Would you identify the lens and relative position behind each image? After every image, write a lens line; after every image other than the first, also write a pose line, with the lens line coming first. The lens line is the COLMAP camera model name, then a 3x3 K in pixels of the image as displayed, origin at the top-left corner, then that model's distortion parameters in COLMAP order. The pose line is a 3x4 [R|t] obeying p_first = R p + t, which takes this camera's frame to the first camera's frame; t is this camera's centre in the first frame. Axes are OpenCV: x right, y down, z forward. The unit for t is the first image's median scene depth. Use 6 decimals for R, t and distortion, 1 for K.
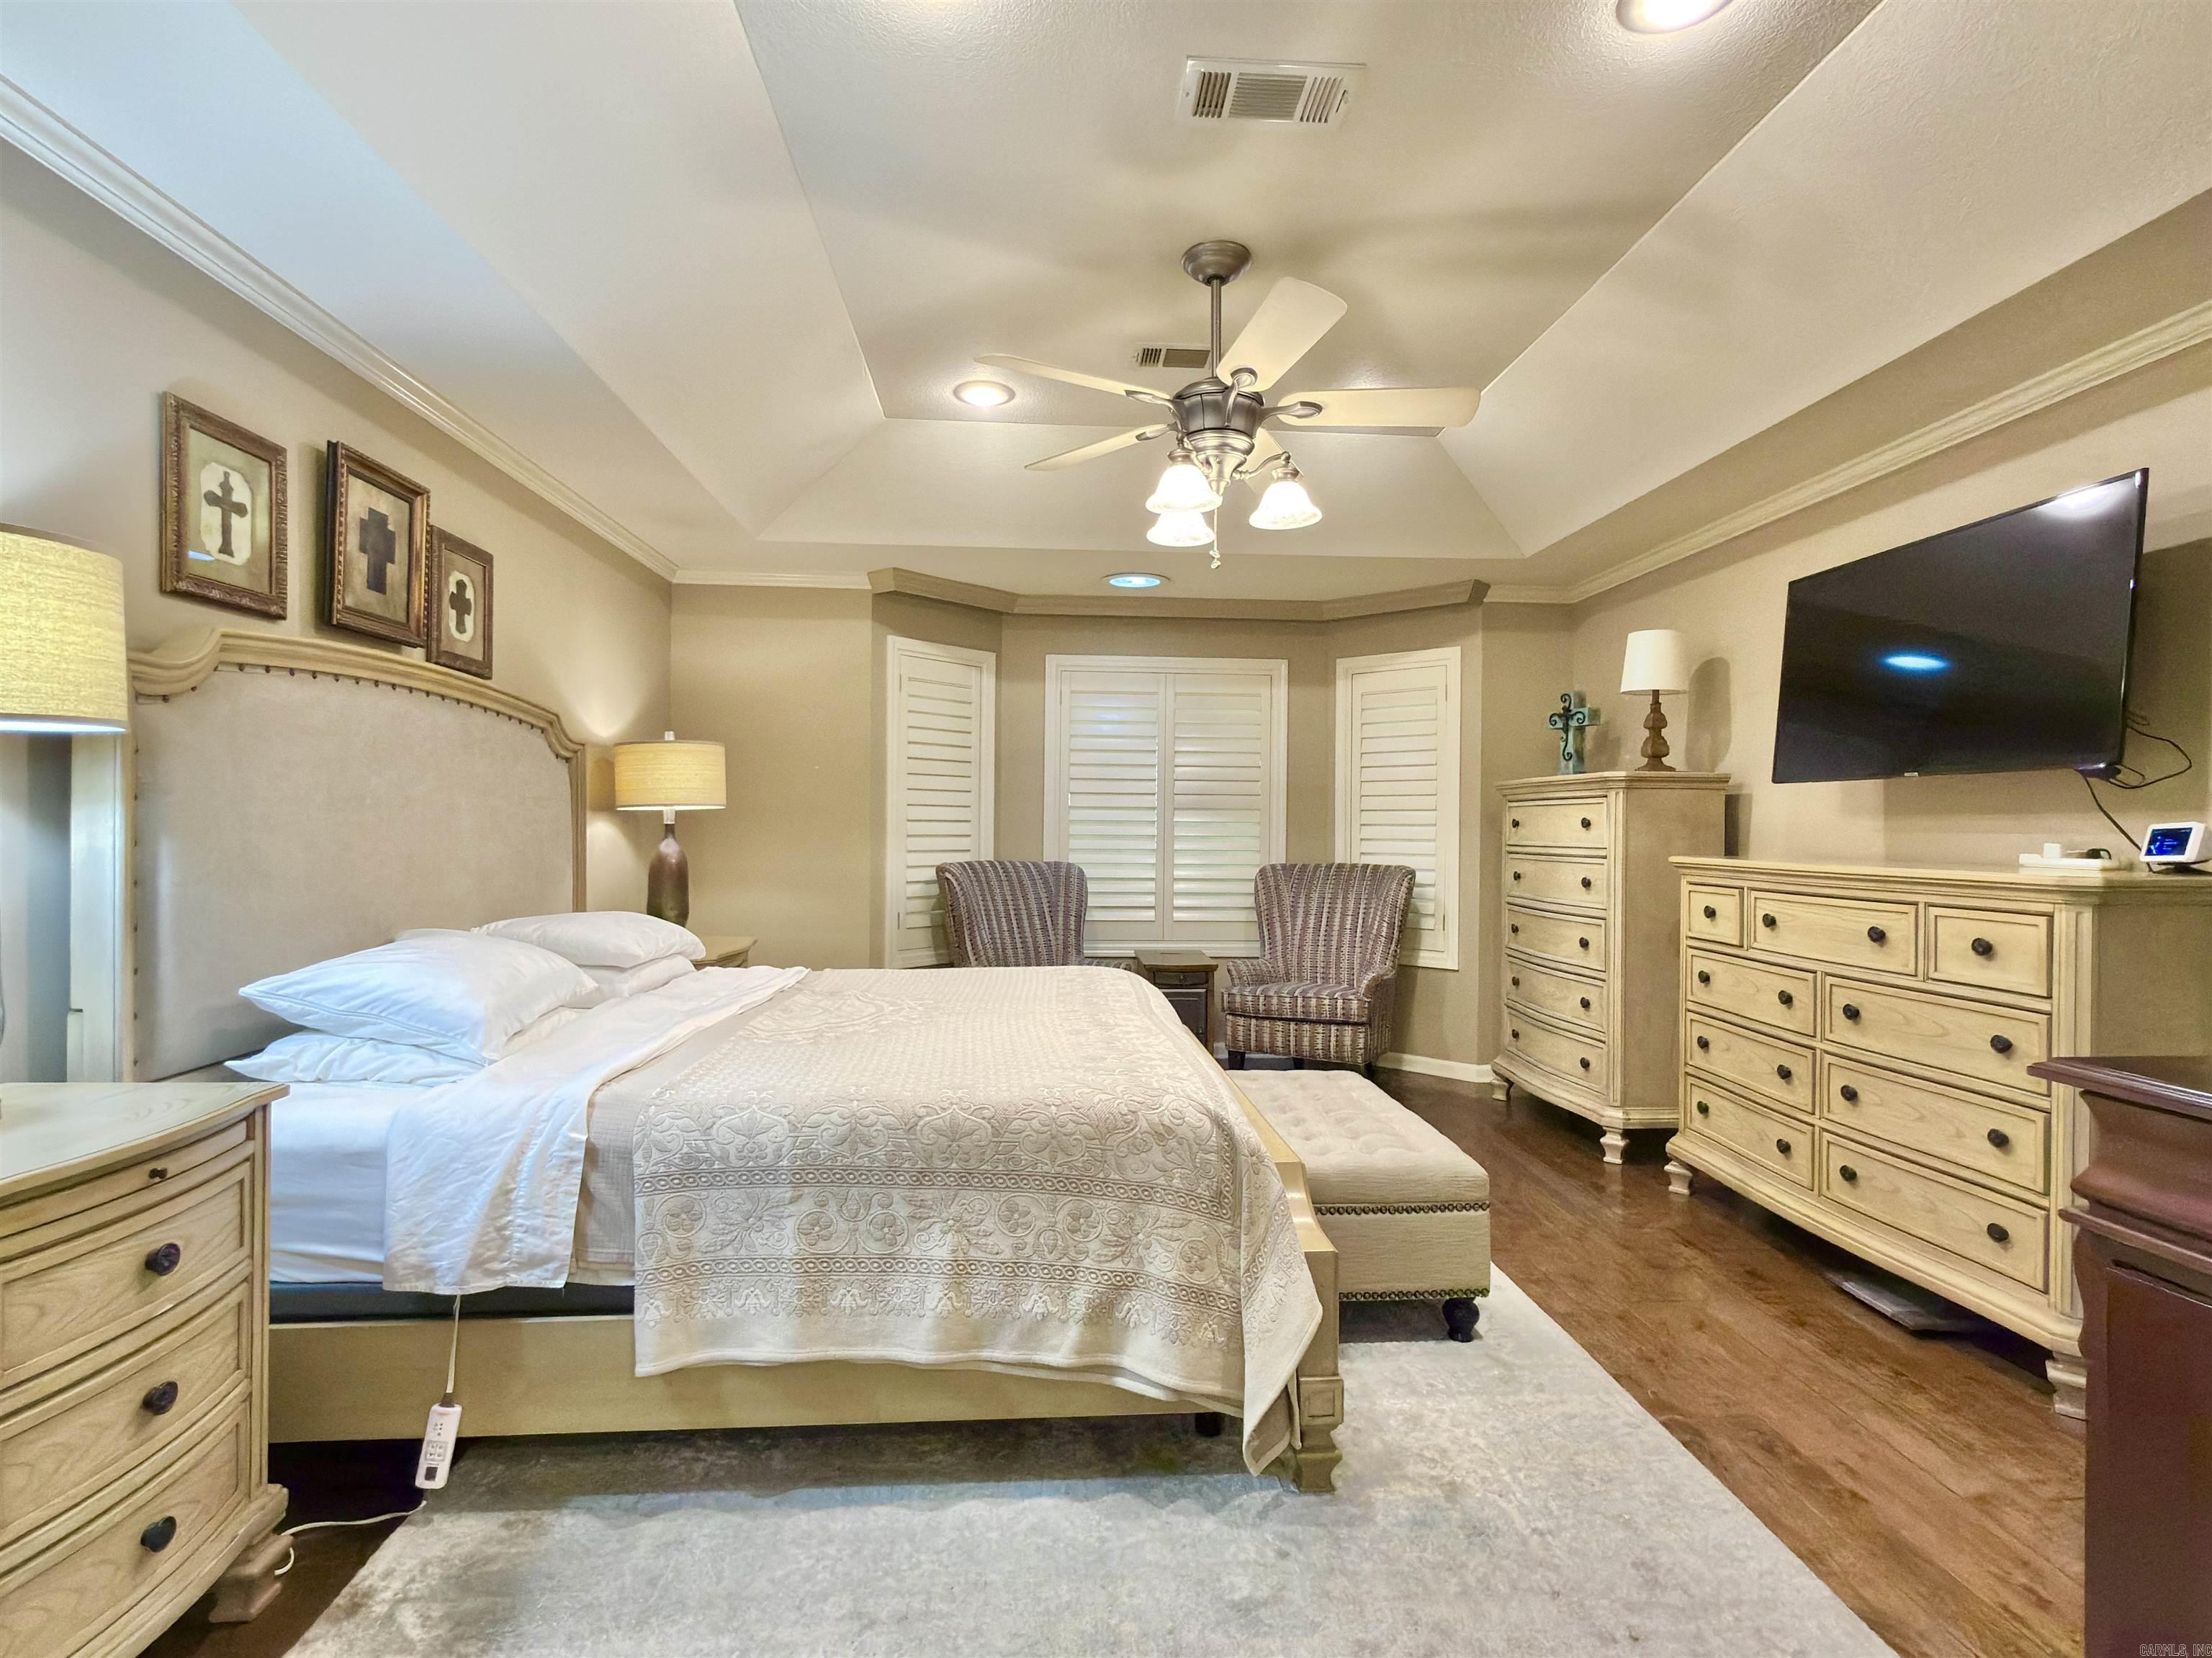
lens RADIAL K [[1098.2, 0, 1108.5], [0, 1098.2, 828.9], [0, 0, 1]] dist [-0.002502, 0.001156]
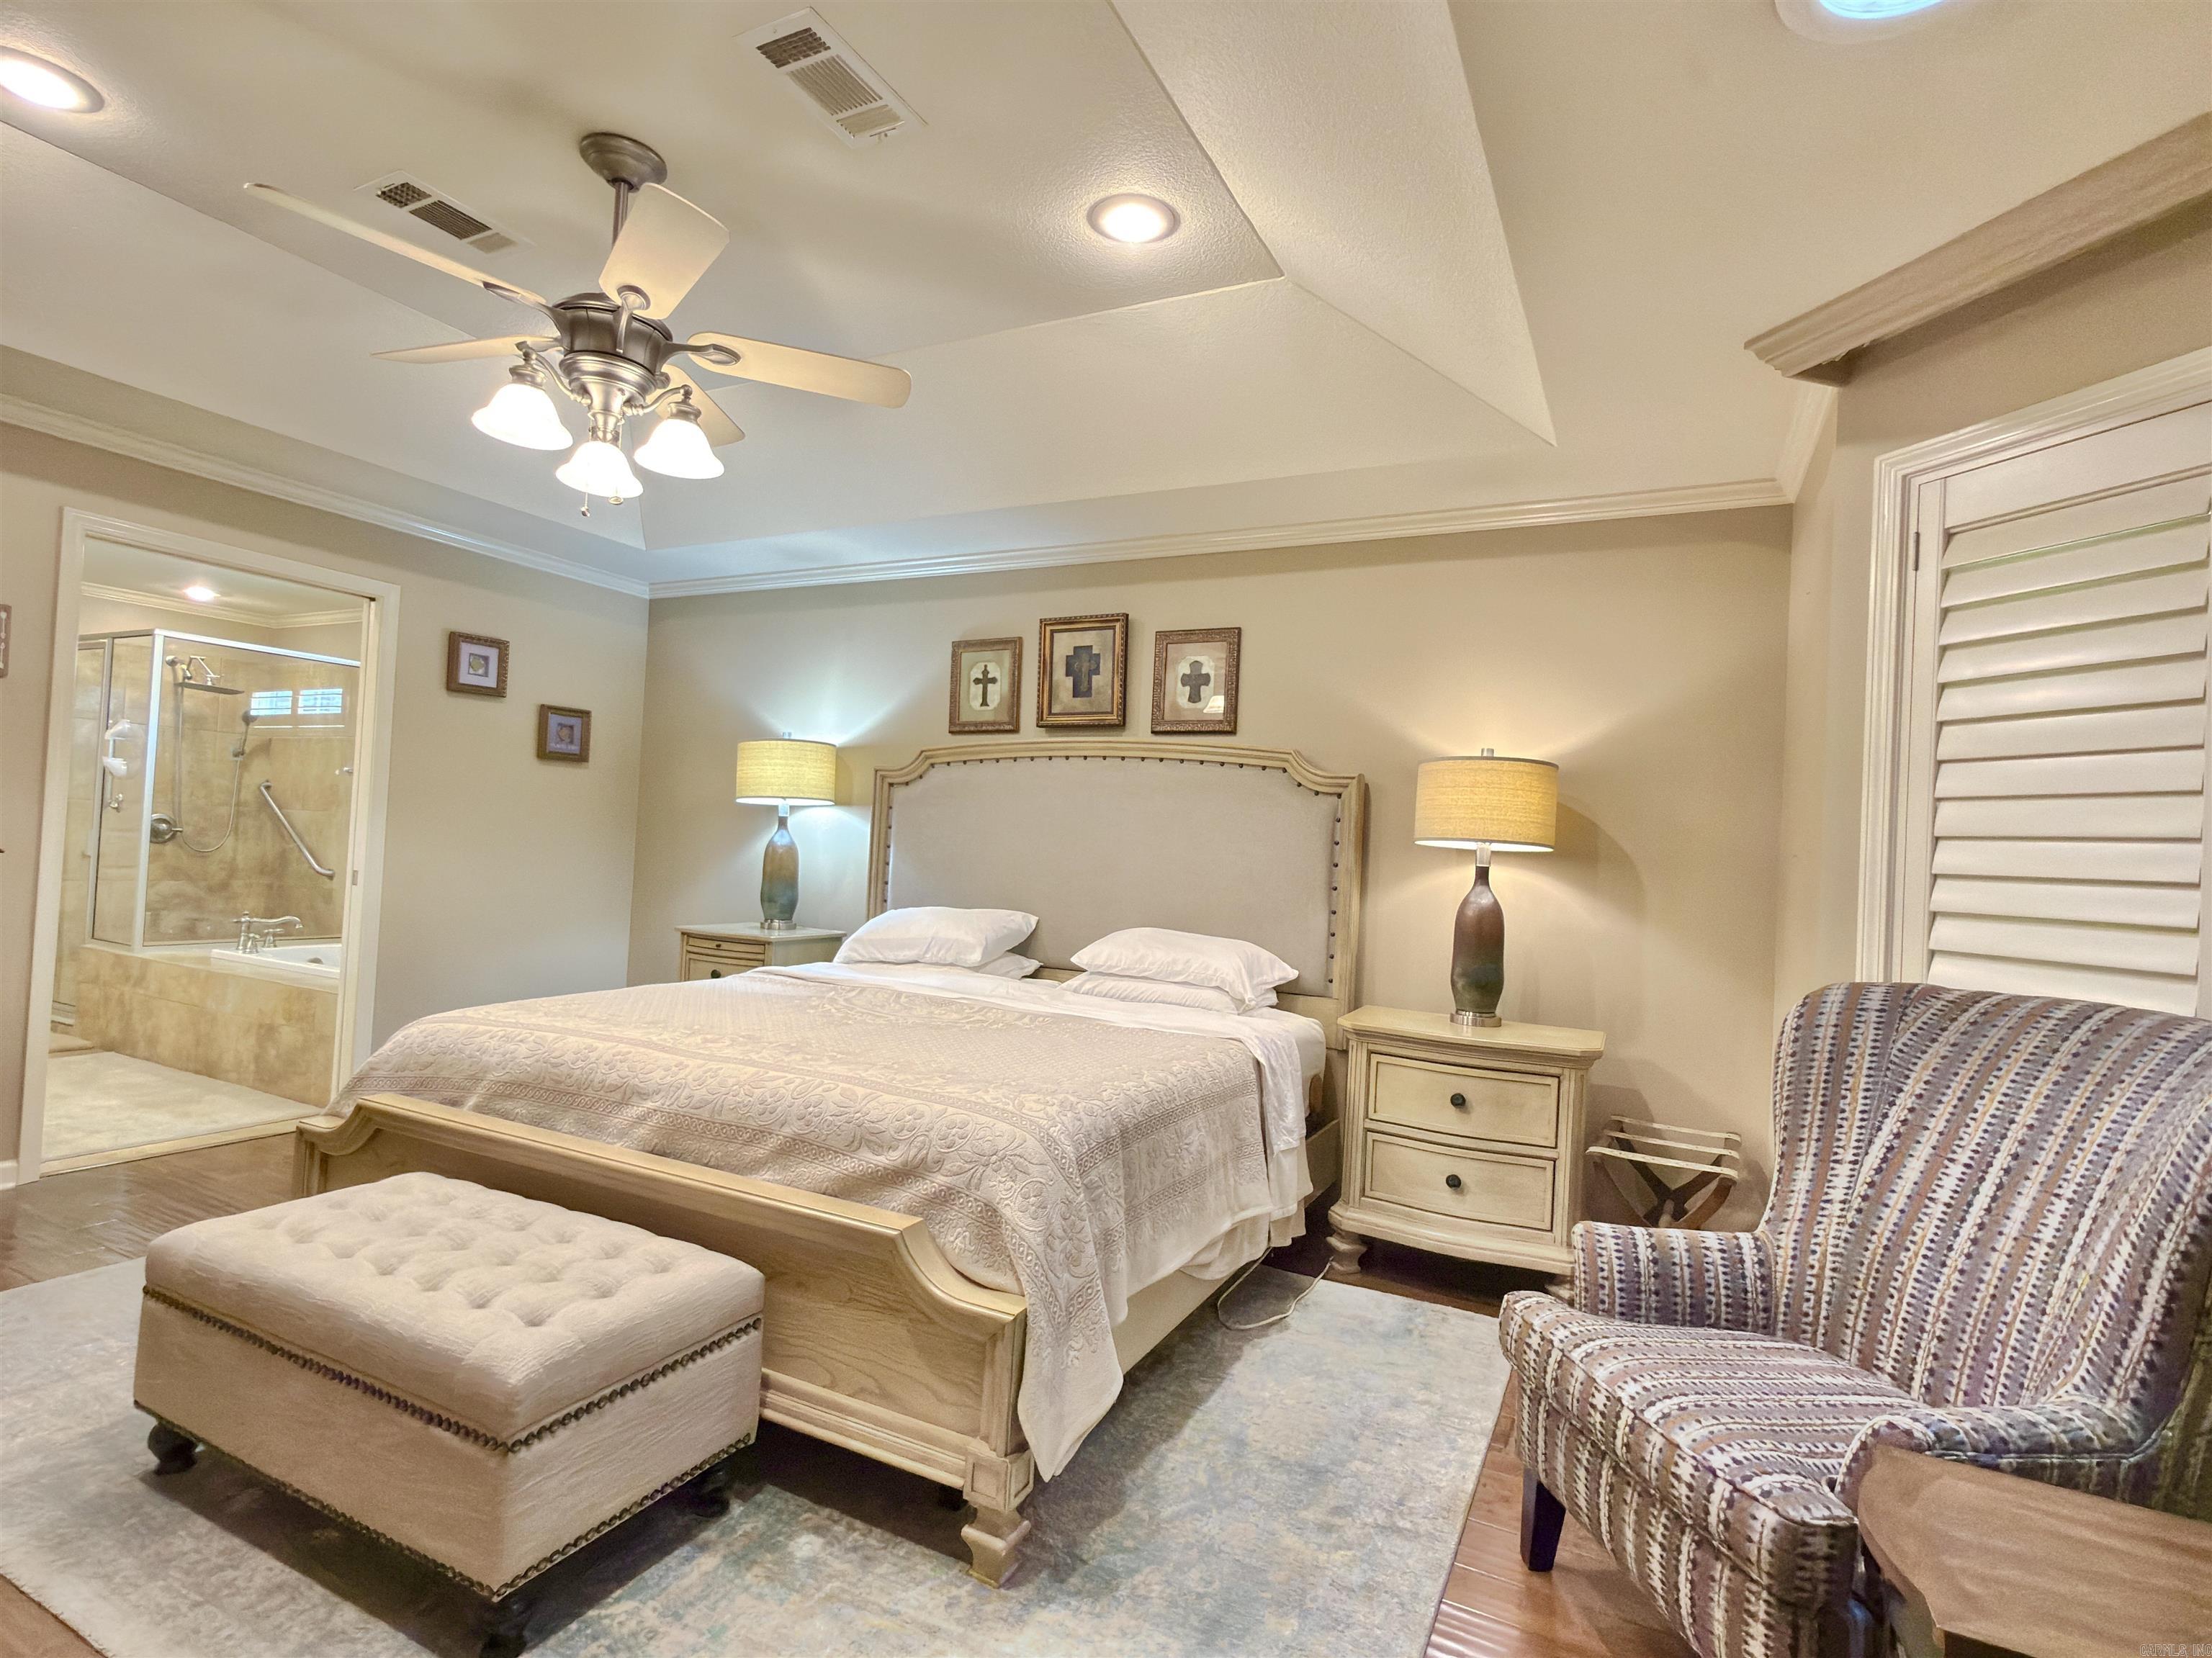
lens RADIAL K [[1098.2, 0, 1108.5], [0, 1098.2, 828.9], [0, 0, 1]] dist [-0.002502, 0.001156]
pose [[-0.509127, -0.048934, -0.859299, 0.618203], [-0.055934, 0.998153, -0.023700, 0.002794], [0.858872, 0.035998, -0.510924, 1.787875]]
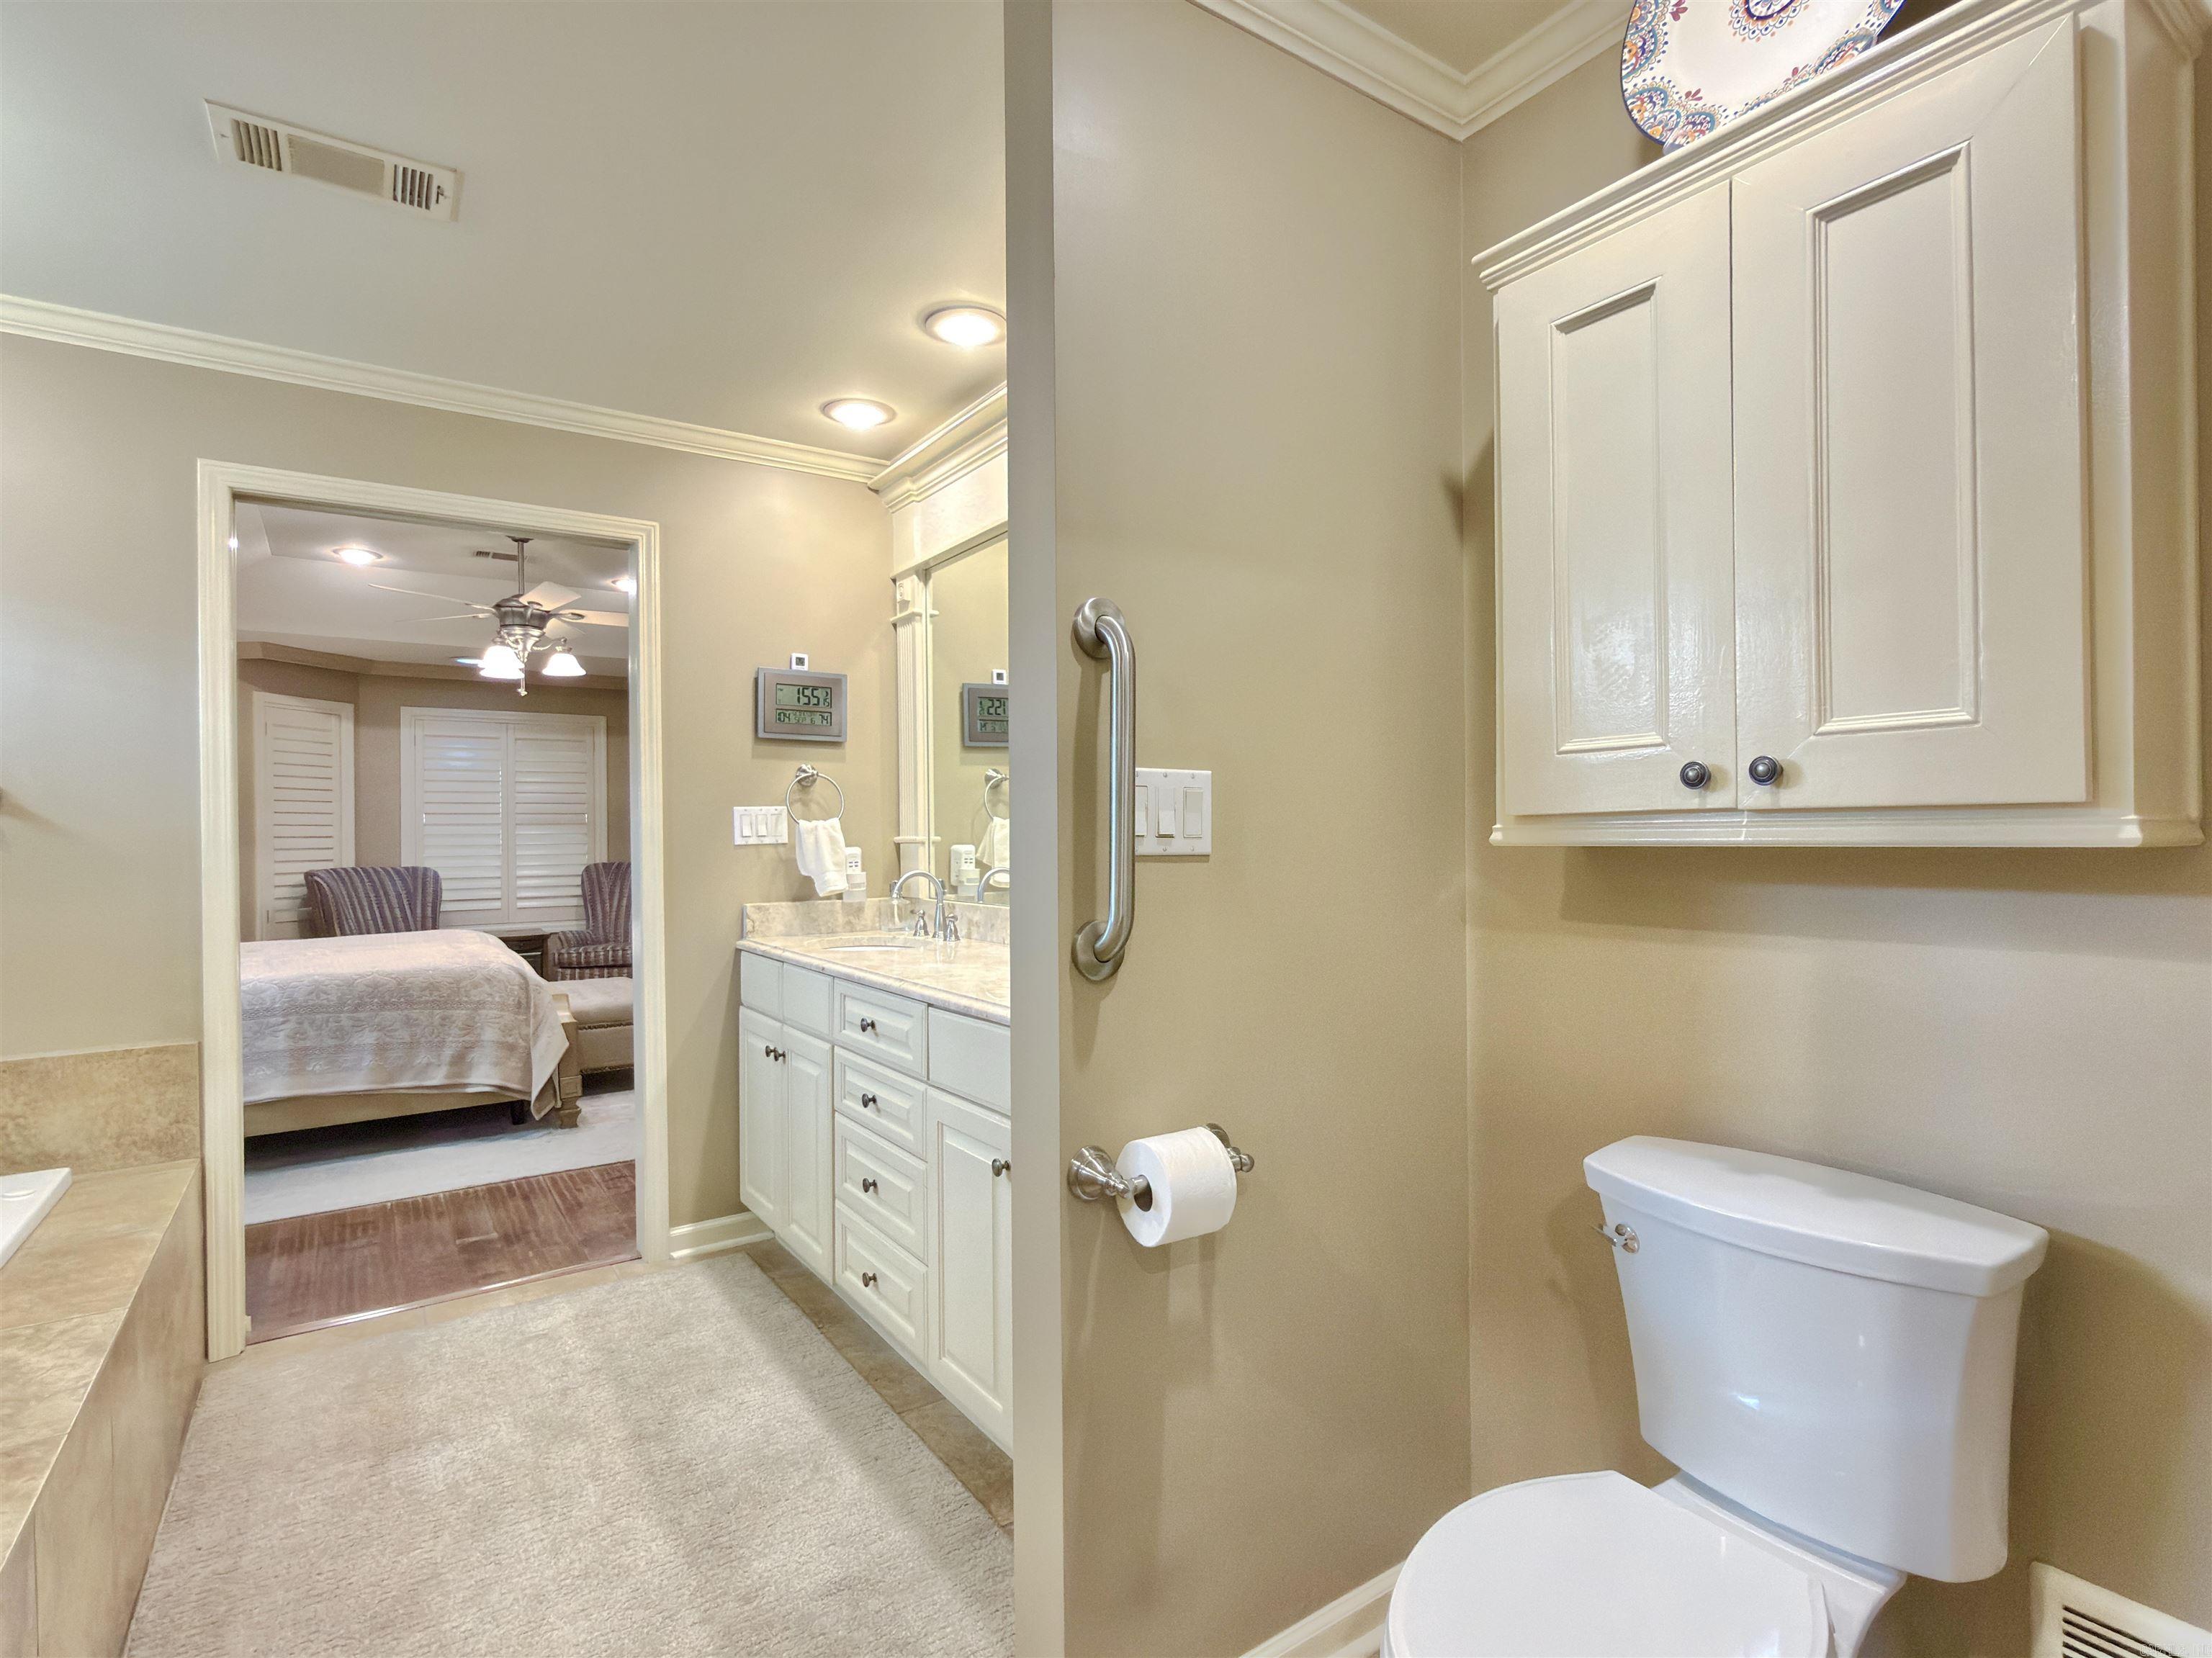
lens RADIAL K [[1098.2, 0, 1108.5], [0, 1098.2, 828.9], [0, 0, 1]] dist [-0.002502, 0.001156]
pose [[0.861127, -0.016287, 0.508128, 0.003841], [0.019287, 0.999814, -0.000640, 0.003634], [-0.508023, 0.010351, 0.861281, -1.093069]]
